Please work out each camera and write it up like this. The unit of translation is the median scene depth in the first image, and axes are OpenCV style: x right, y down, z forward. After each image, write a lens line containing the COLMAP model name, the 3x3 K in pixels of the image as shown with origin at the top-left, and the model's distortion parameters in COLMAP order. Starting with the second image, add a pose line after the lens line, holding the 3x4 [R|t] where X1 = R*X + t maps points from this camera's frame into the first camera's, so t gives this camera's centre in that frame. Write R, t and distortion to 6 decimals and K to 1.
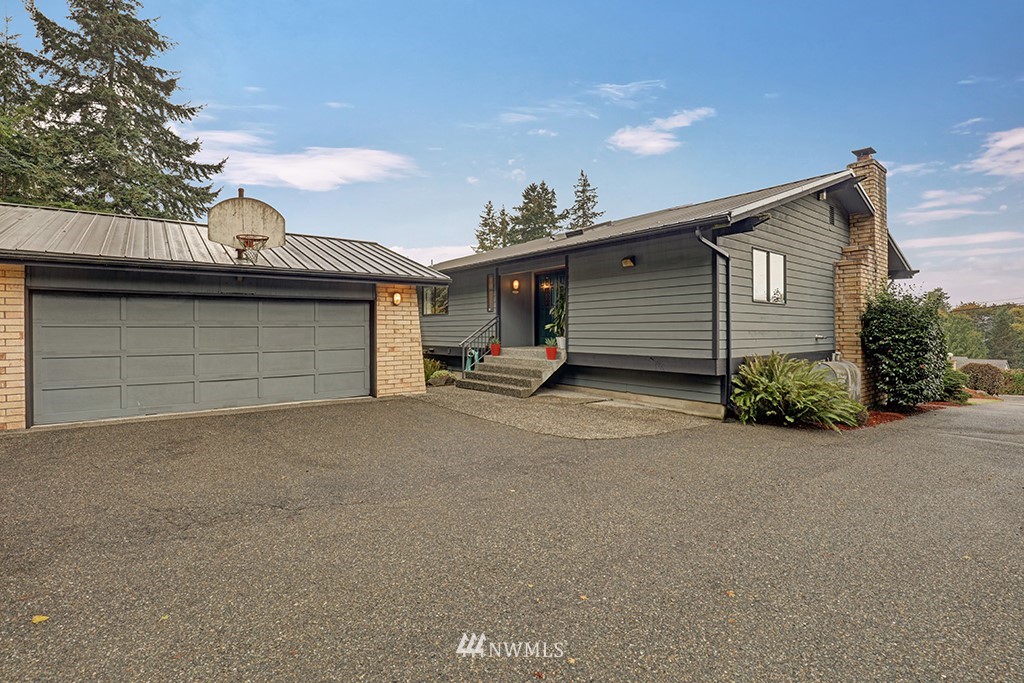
lens RADIAL K [[476.3, 0, 511.1], [0, 476.3, 336.5], [0, 0, 1]] dist [-0.006822, -0.000596]
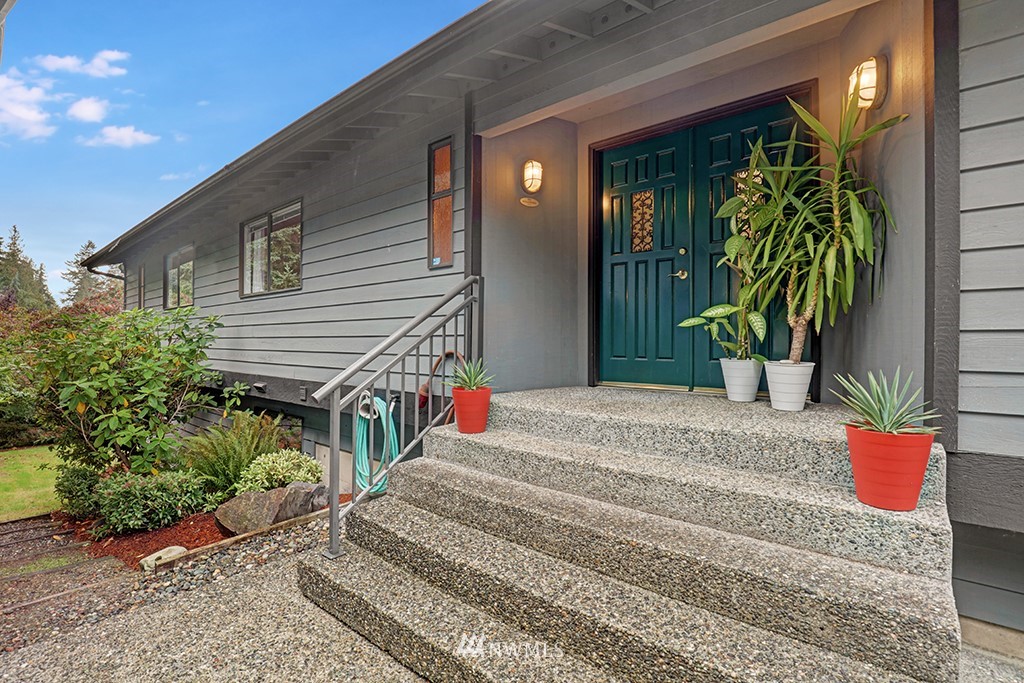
lens RADIAL K [[476.3, 0, 517.5], [0, 476.3, 344.0], [0, 0, 1]] dist [-0.006822, -0.000596]
pose [[0.974811, 0.005468, 0.222964, -0.063083], [-0.003622, 0.999956, -0.008691, -0.004010], [-0.223002, 0.007665, 0.974788, 0.716203]]
